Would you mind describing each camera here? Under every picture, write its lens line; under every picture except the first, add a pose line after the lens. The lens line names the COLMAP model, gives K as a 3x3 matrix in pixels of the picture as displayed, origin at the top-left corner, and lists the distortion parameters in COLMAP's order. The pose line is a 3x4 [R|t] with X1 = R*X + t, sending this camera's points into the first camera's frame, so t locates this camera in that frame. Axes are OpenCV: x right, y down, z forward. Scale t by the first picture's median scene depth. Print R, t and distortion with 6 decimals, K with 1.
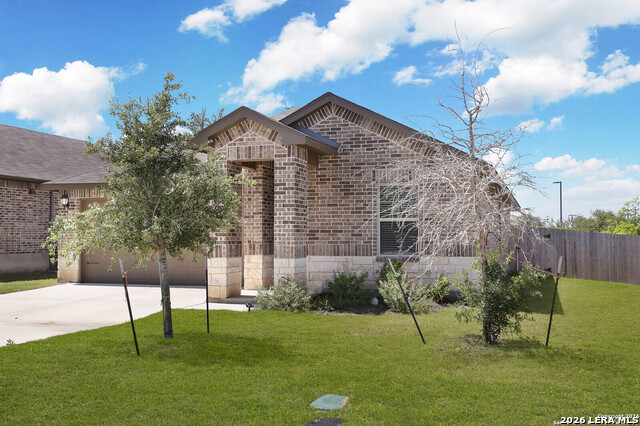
lens RADIAL K [[734.6, 0, 318.5], [0, 734.6, 212.6], [0, 0, 1]] dist [-0.075734, 0.000000]
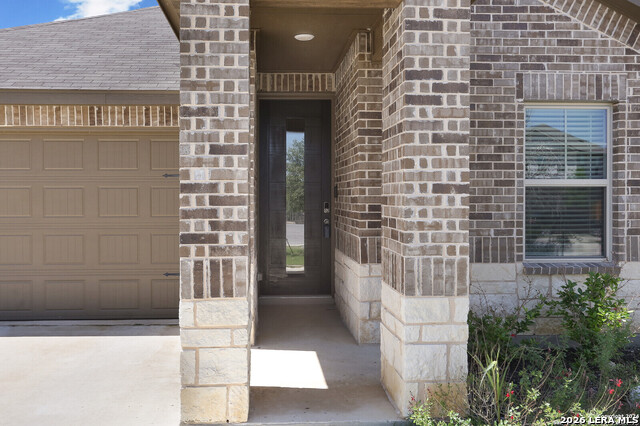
lens RADIAL K [[623.1, 0, 300.7], [0, 623.1, 207.1], [0, 0, 1]] dist [-0.008665, 0.000000]
pose [[0.936531, -0.005657, 0.350539, -0.200503], [-0.011568, 0.998827, 0.047025, 0.008789], [-0.350394, -0.048095, 0.935367, 0.741584]]
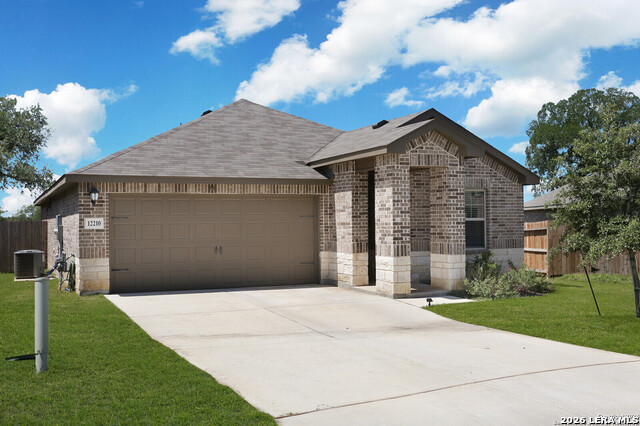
lens RADIAL K [[734.6, 0, 320.2], [0, 734.6, 212.9], [0, 0, 1]] dist [-0.075734, 0.000000]
pose [[0.744623, 0.001733, 0.667483, -0.951392], [-0.013187, 0.999840, 0.012115, -0.013560], [-0.667355, -0.017823, 0.744526, 0.285603]]
